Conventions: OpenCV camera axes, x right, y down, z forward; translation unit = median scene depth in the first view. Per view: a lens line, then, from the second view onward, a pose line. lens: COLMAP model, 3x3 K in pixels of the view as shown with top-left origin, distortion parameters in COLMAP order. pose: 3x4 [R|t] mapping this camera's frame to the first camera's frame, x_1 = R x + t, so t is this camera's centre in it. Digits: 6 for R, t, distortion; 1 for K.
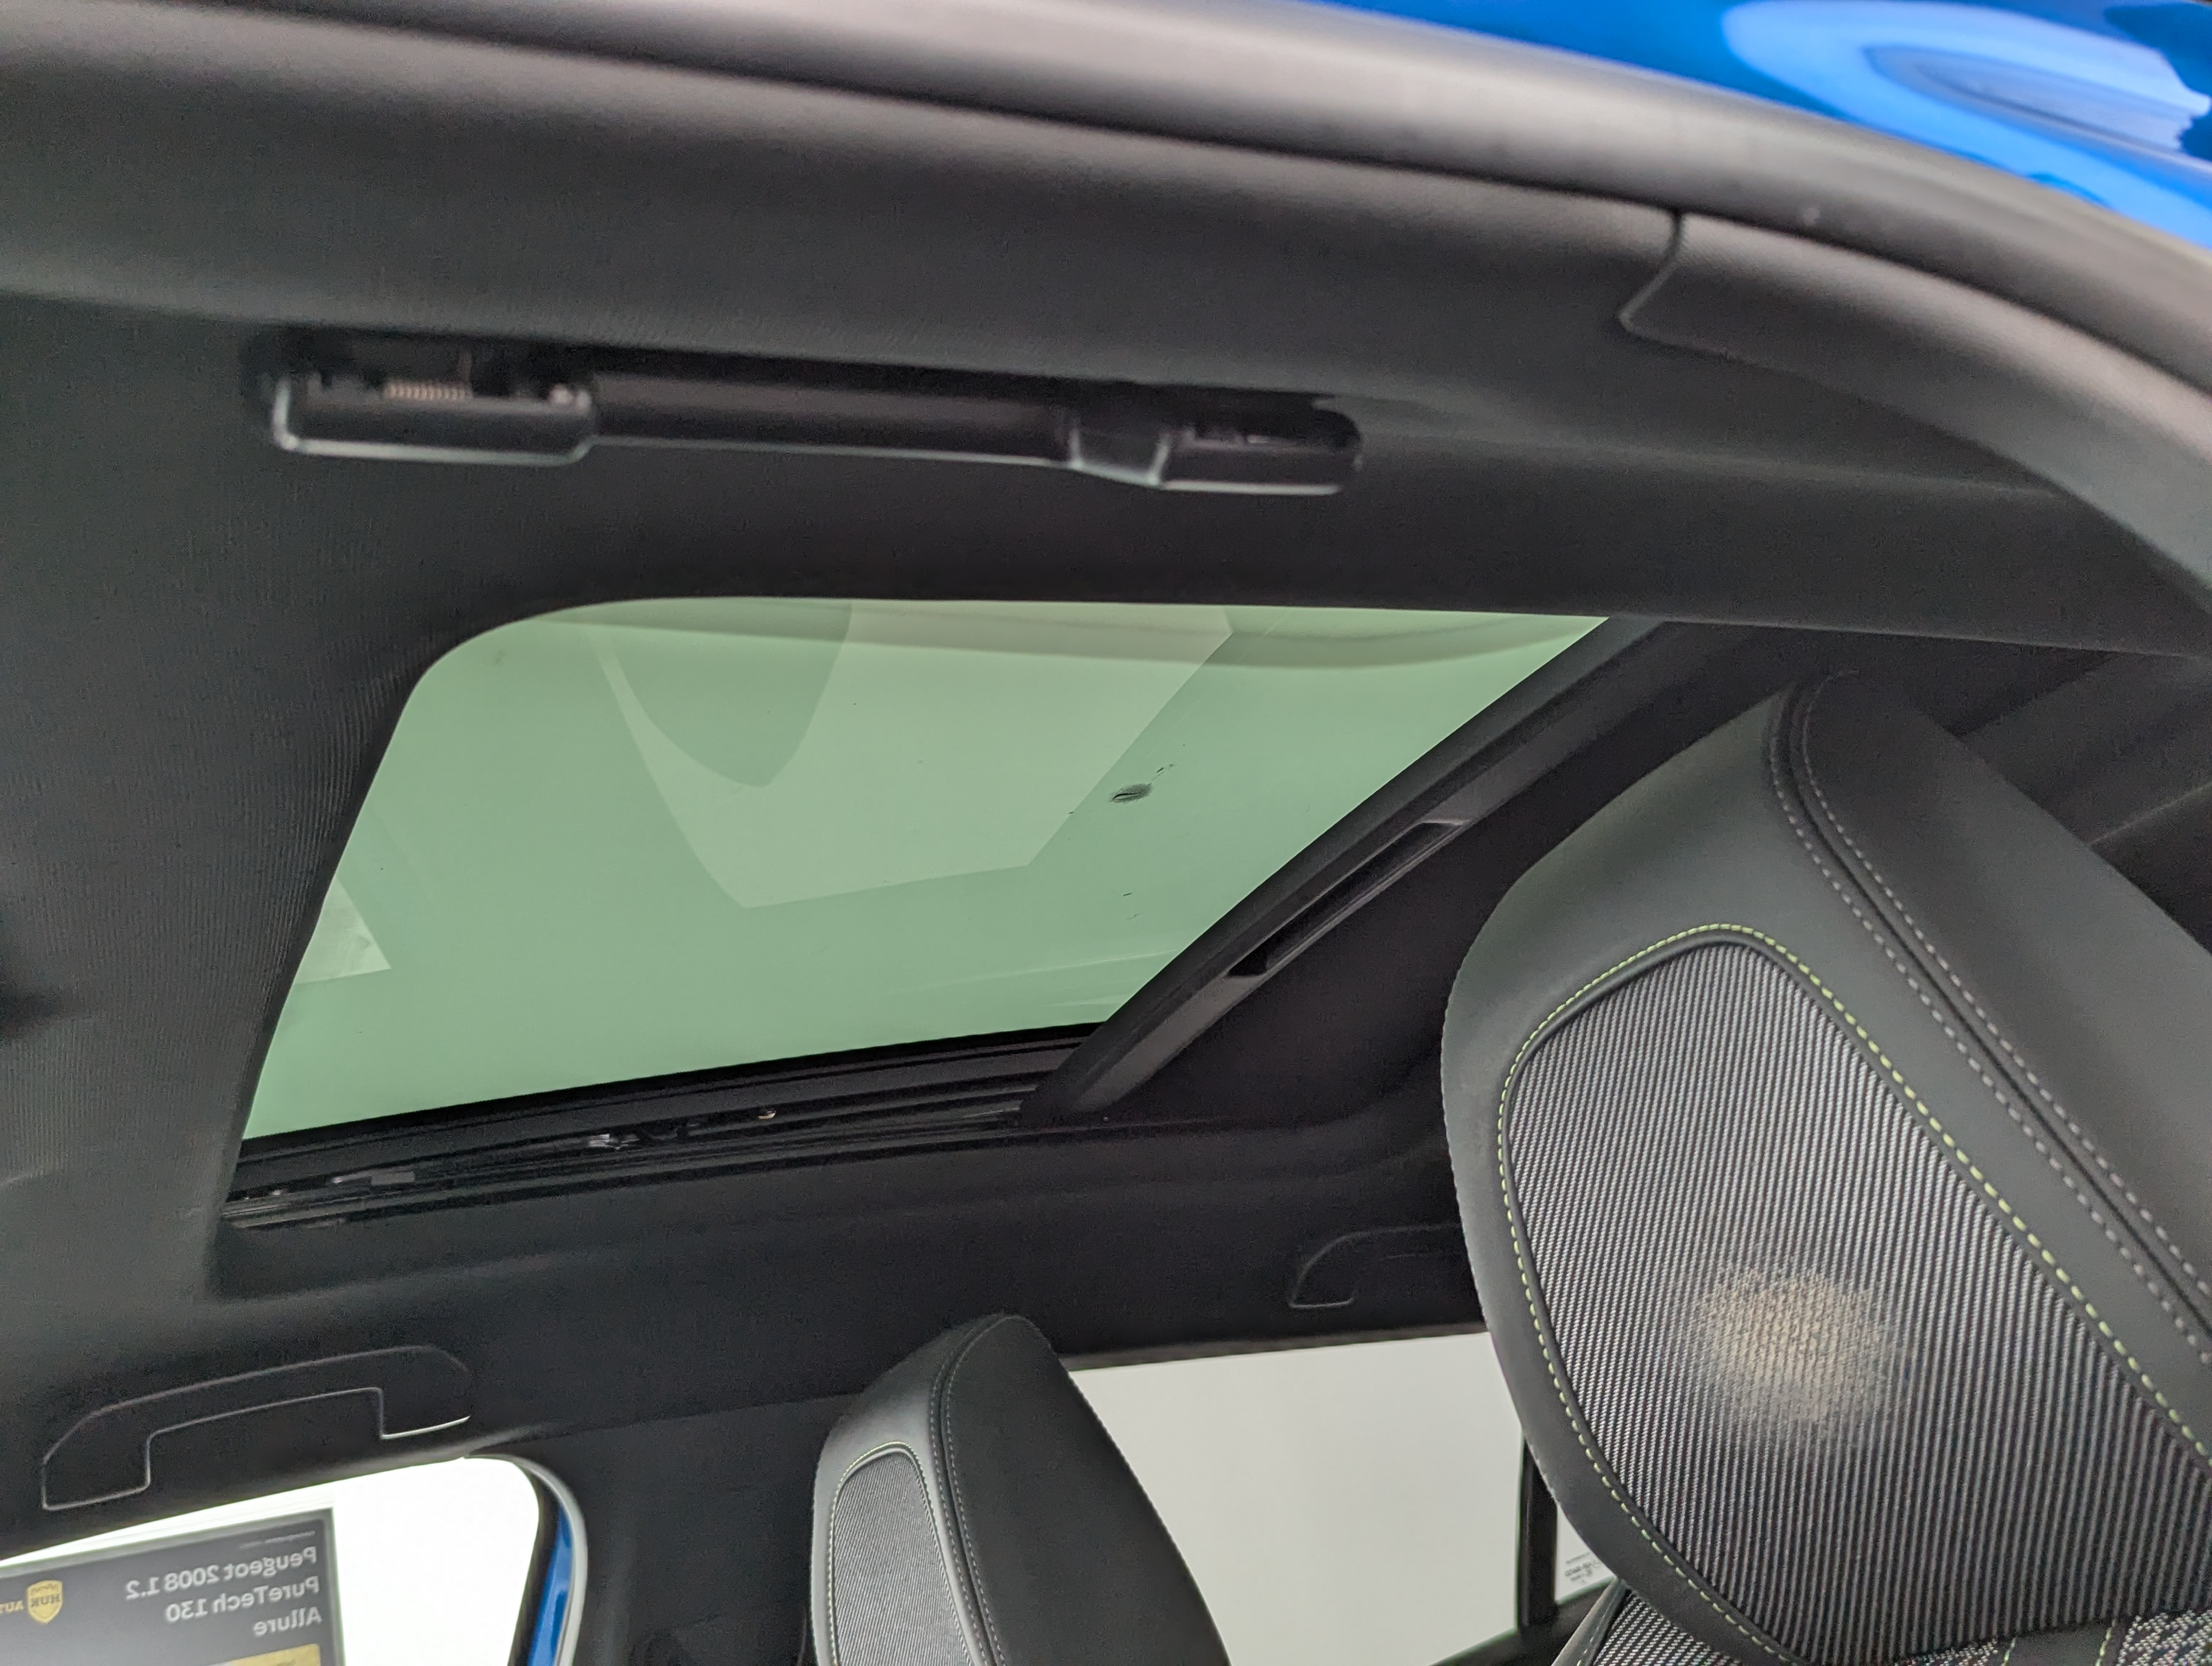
lens RADIAL K [[2113.5, 0, 1106.0], [0, 2113.5, 833.0], [0, 0, 1]] dist [0.063294, -0.033839]
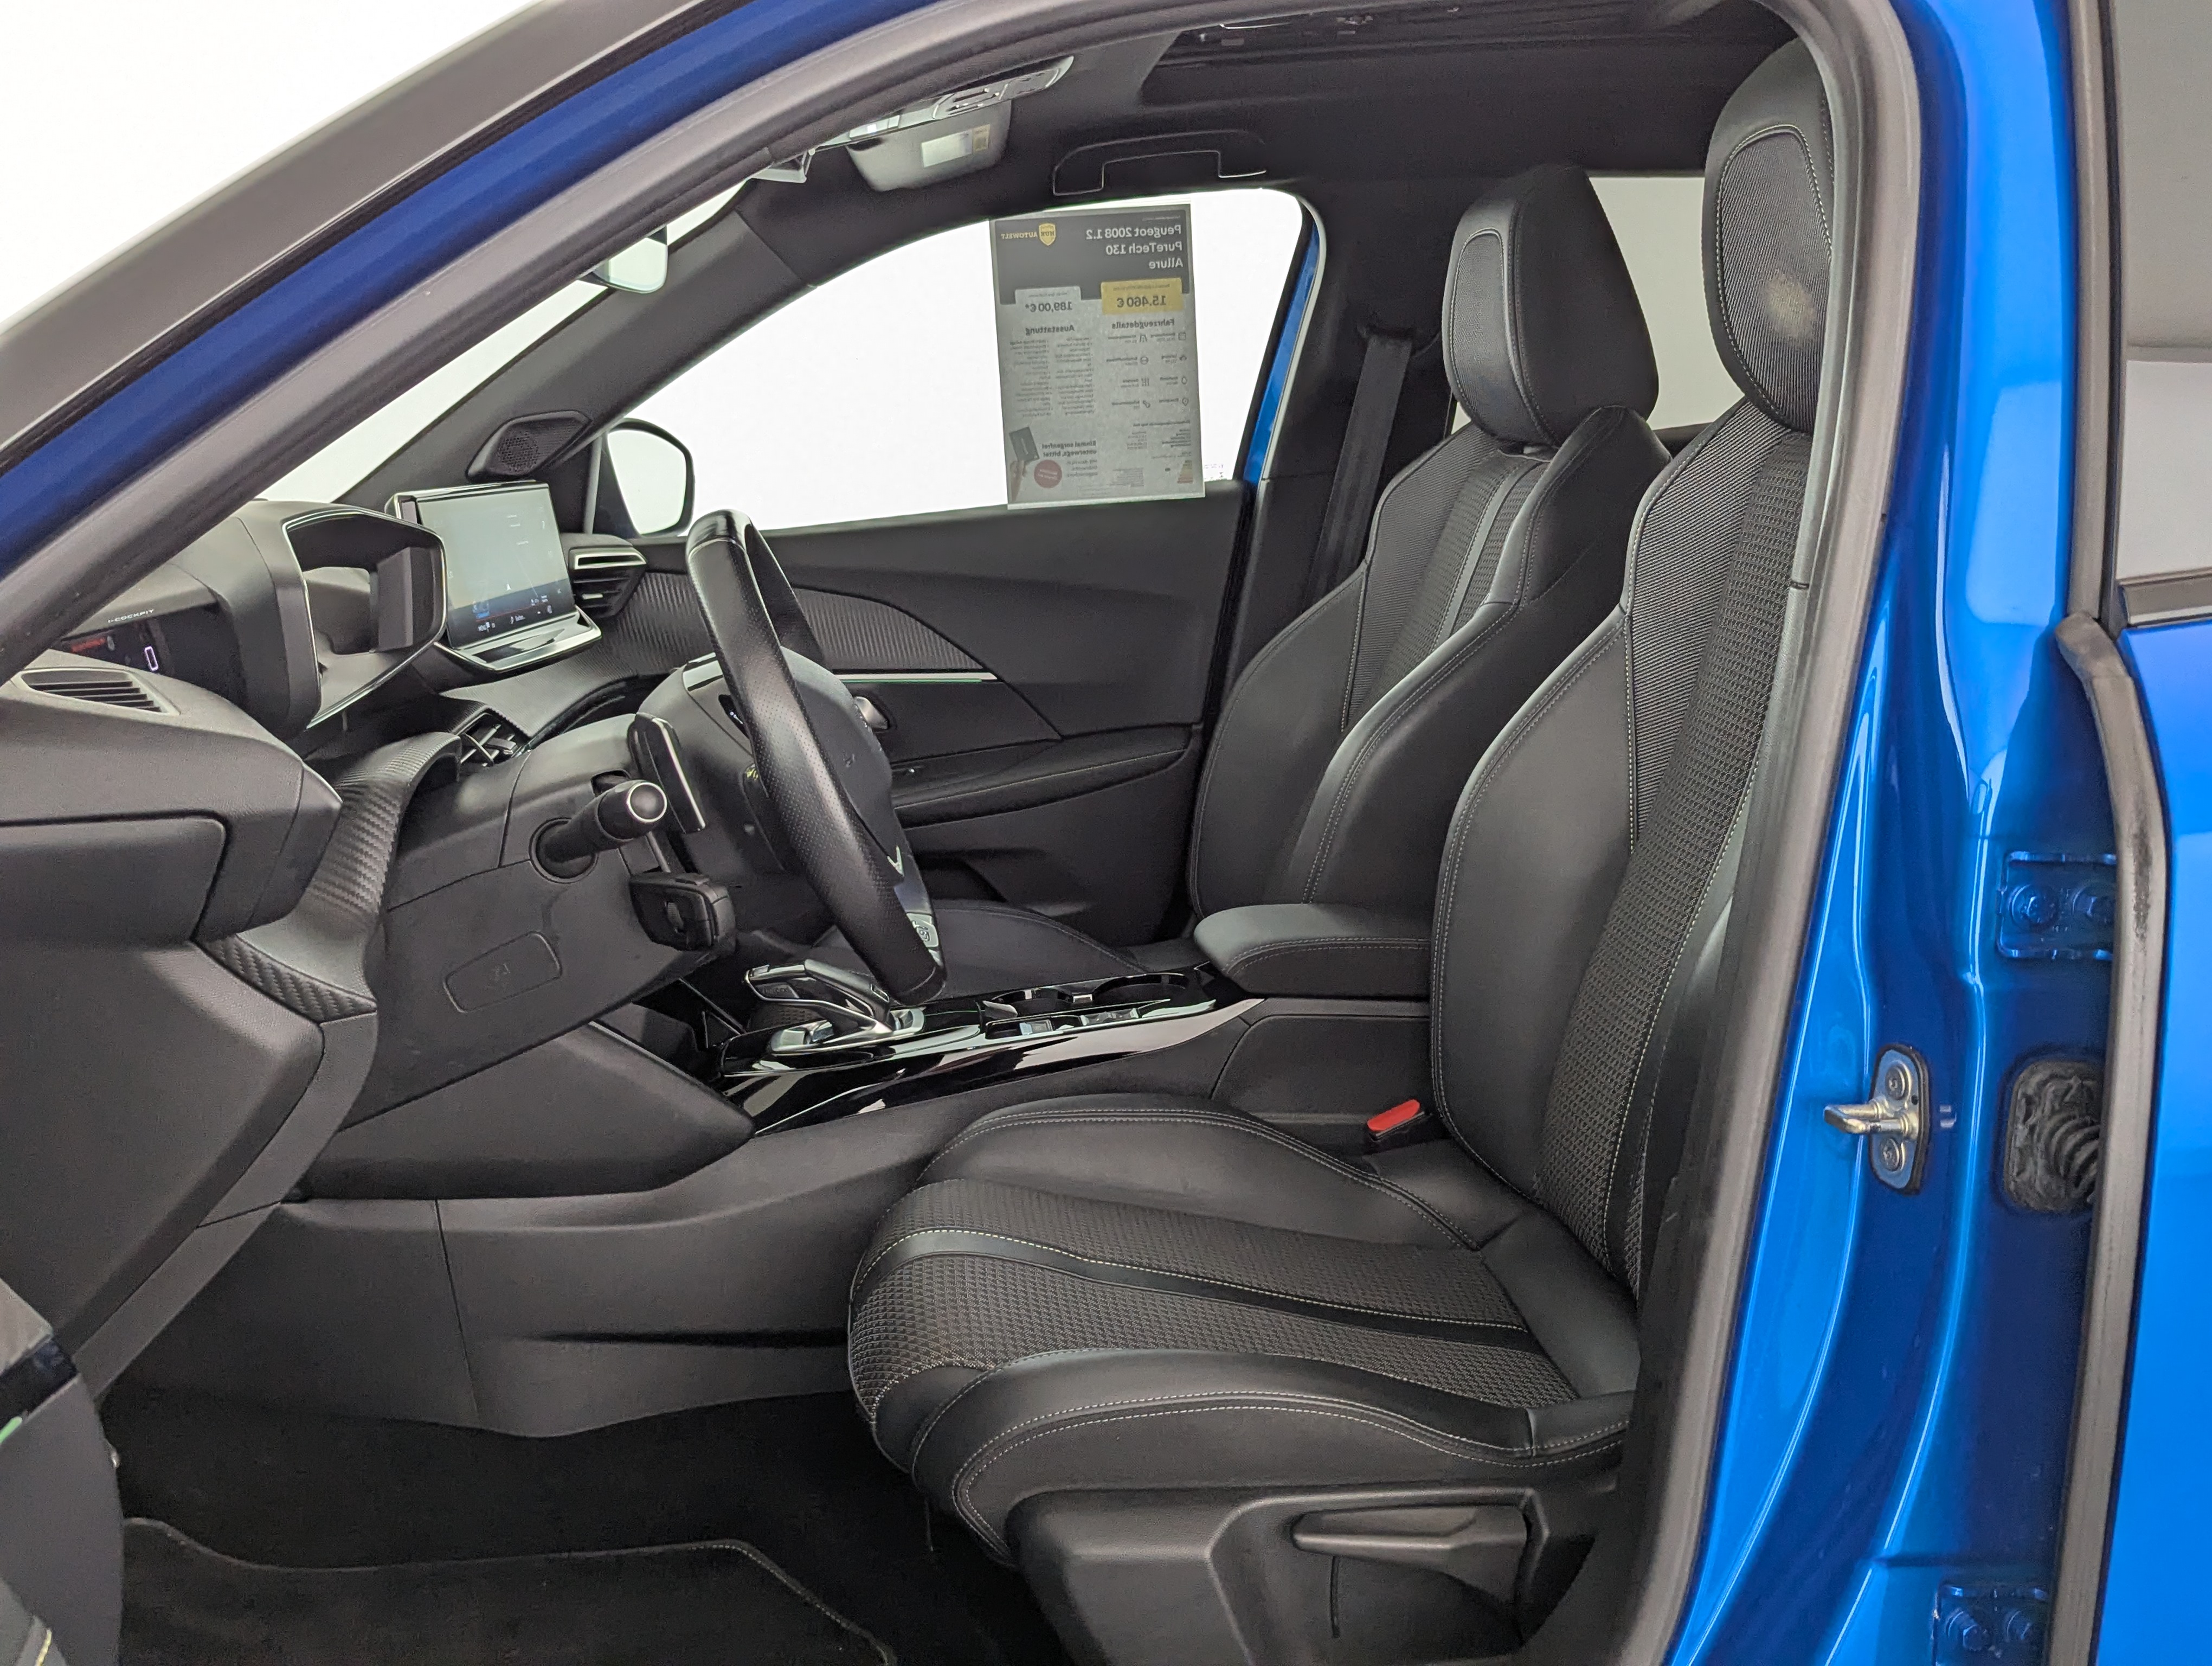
lens RADIAL K [[2113.5, 0, 1106.0], [0, 2113.5, 833.0], [0, 0, 1]] dist [0.063294, -0.033839]
pose [[0.934861, 0.224331, -0.275157, 0.179493], [-0.015741, 0.800487, 0.599143, -0.330174], [0.354666, -0.555784, 0.751875, -0.655413]]
